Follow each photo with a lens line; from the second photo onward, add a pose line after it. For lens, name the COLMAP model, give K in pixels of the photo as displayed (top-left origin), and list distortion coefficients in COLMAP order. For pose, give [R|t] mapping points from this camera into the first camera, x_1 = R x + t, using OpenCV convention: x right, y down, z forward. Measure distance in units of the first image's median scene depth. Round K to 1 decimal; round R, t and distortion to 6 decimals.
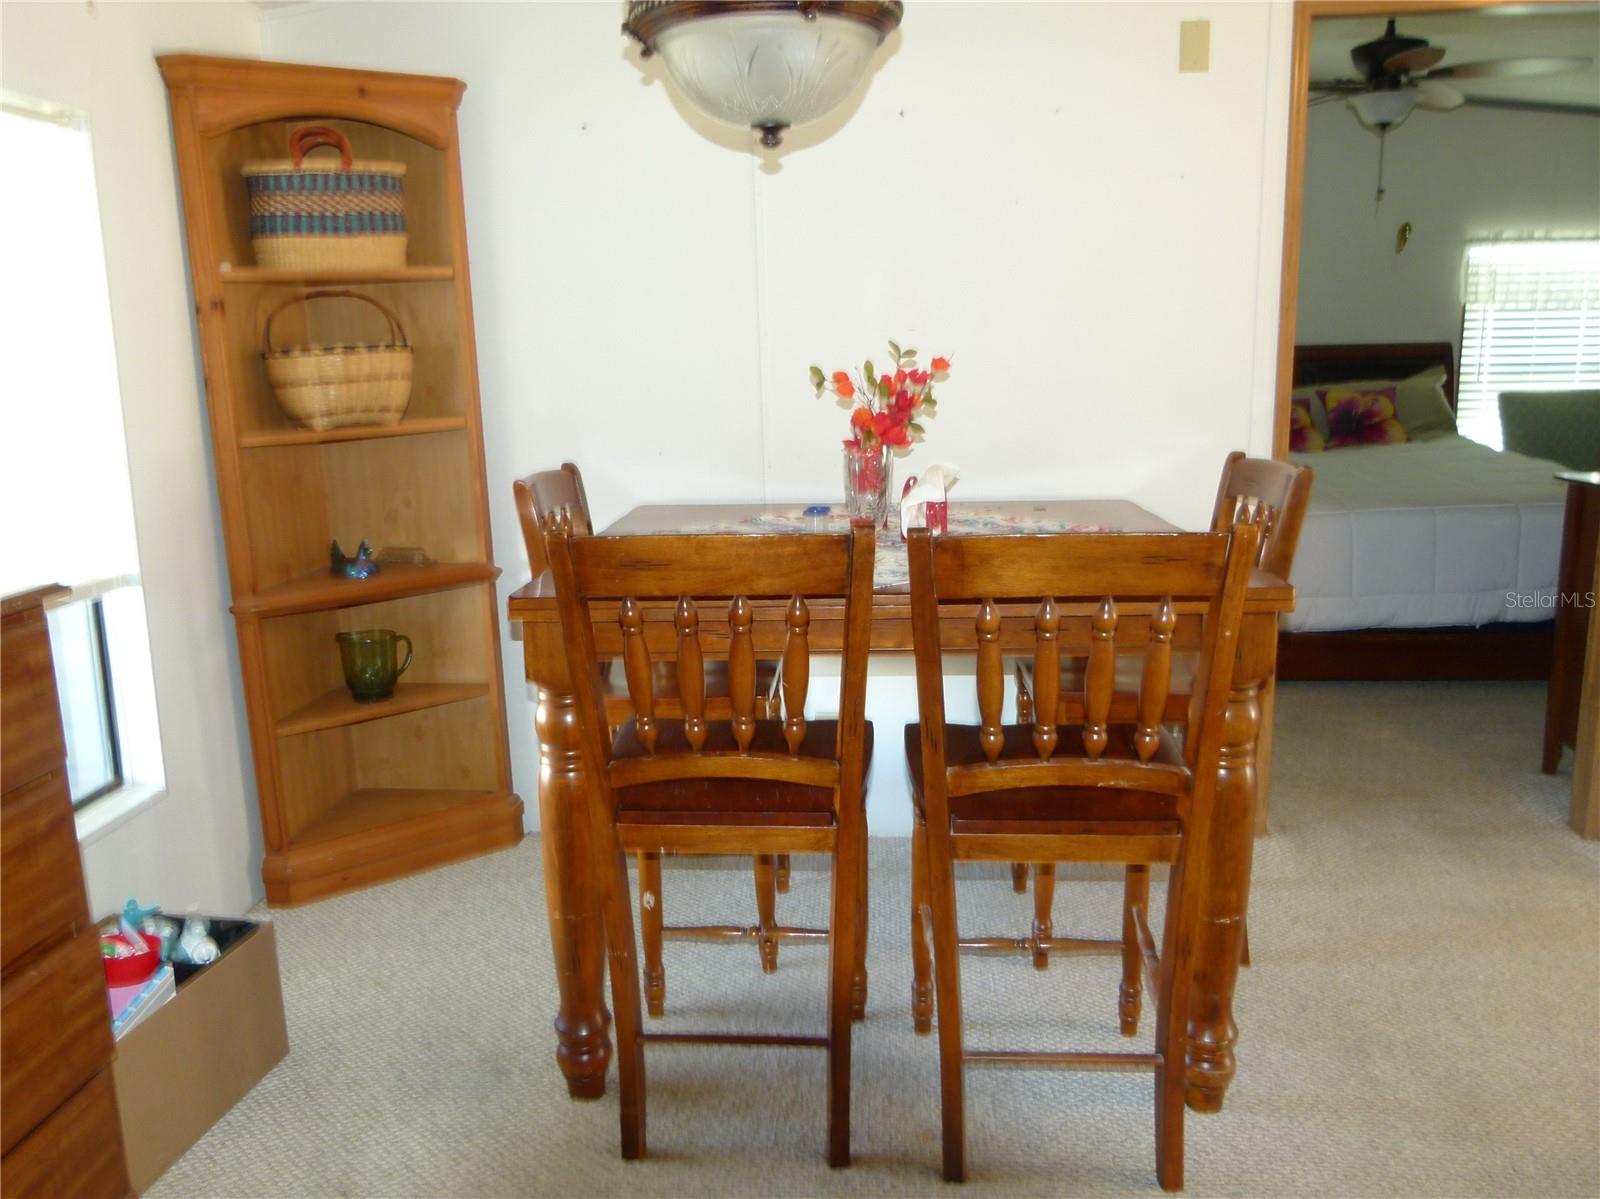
lens RADIAL K [[1200.1, 0, 806.8], [0, 1200.1, 610.2], [0, 0, 1]] dist [-0.047109, 0.042322]
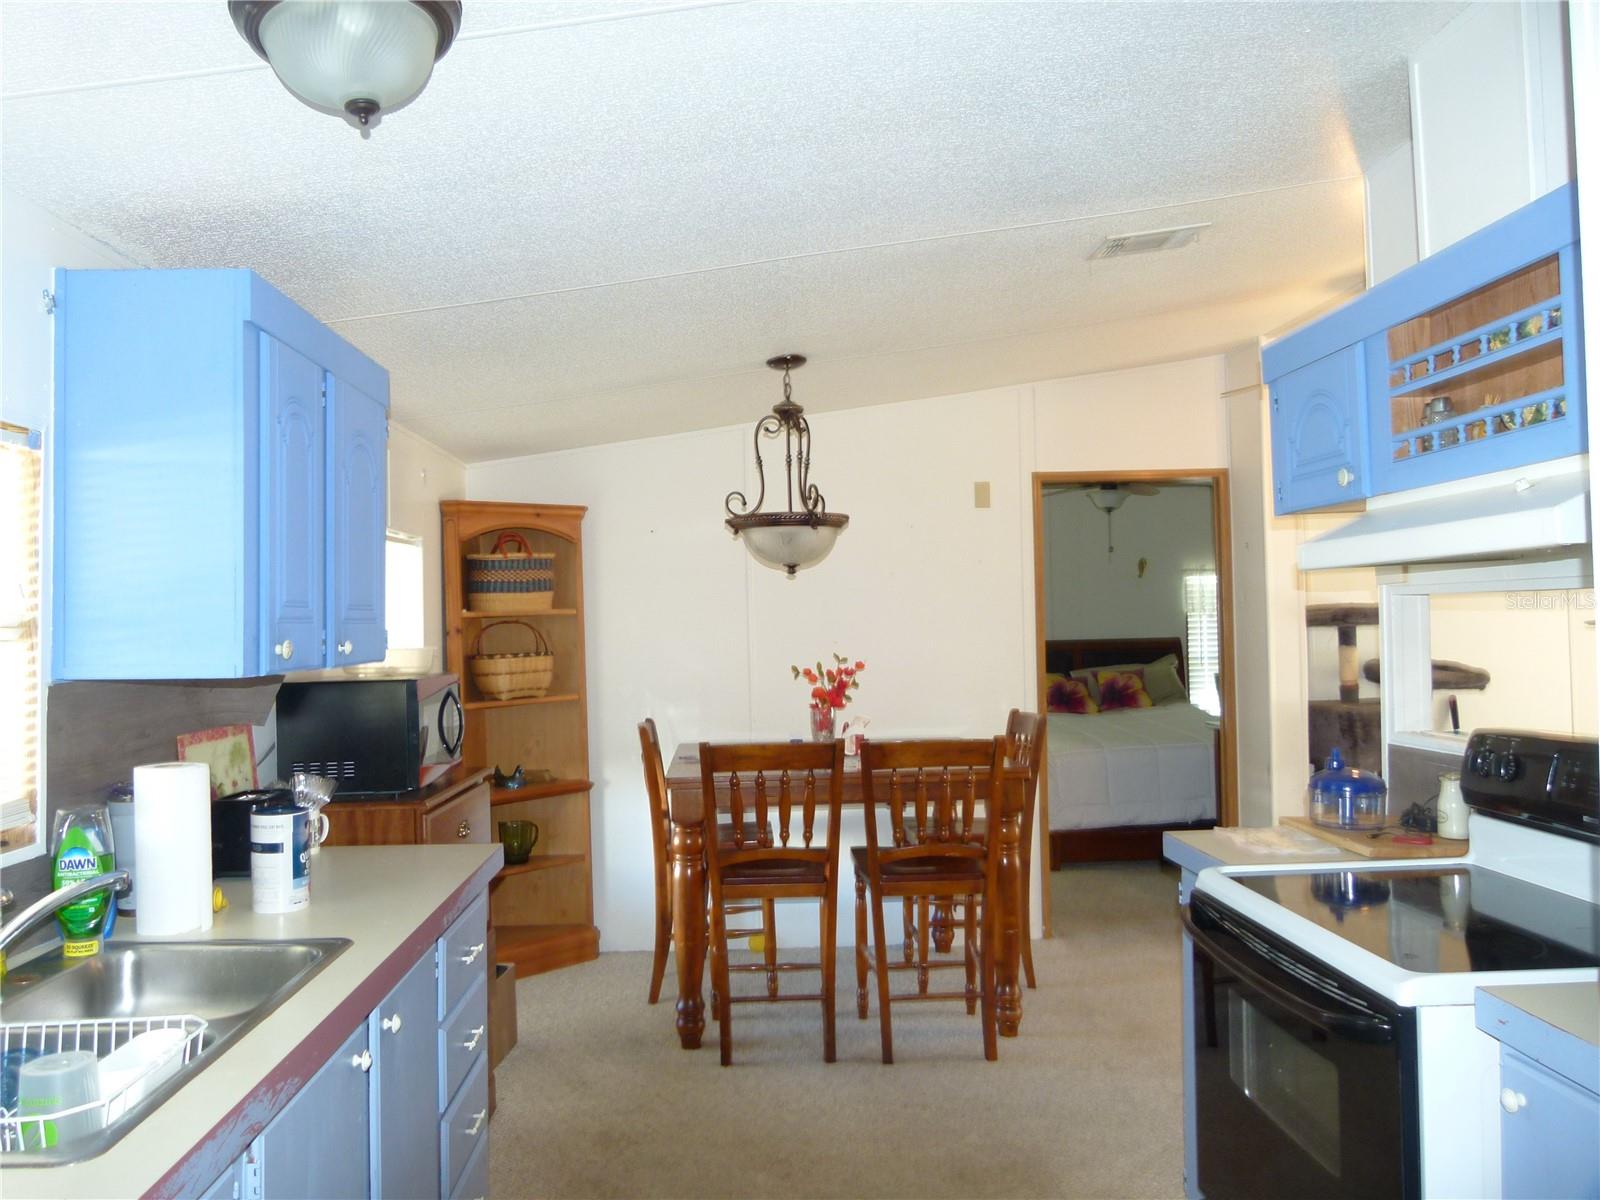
lens RADIAL K [[1200.1, 0, 829.9], [0, 1200.1, 598.3], [0, 0, 1]] dist [-0.047109, 0.042322]
pose [[0.990390, 0.006022, 0.138170, -0.179134], [0.026751, 0.971843, -0.234106, 0.125349], [-0.135689, 0.235553, 0.962343, -0.779122]]
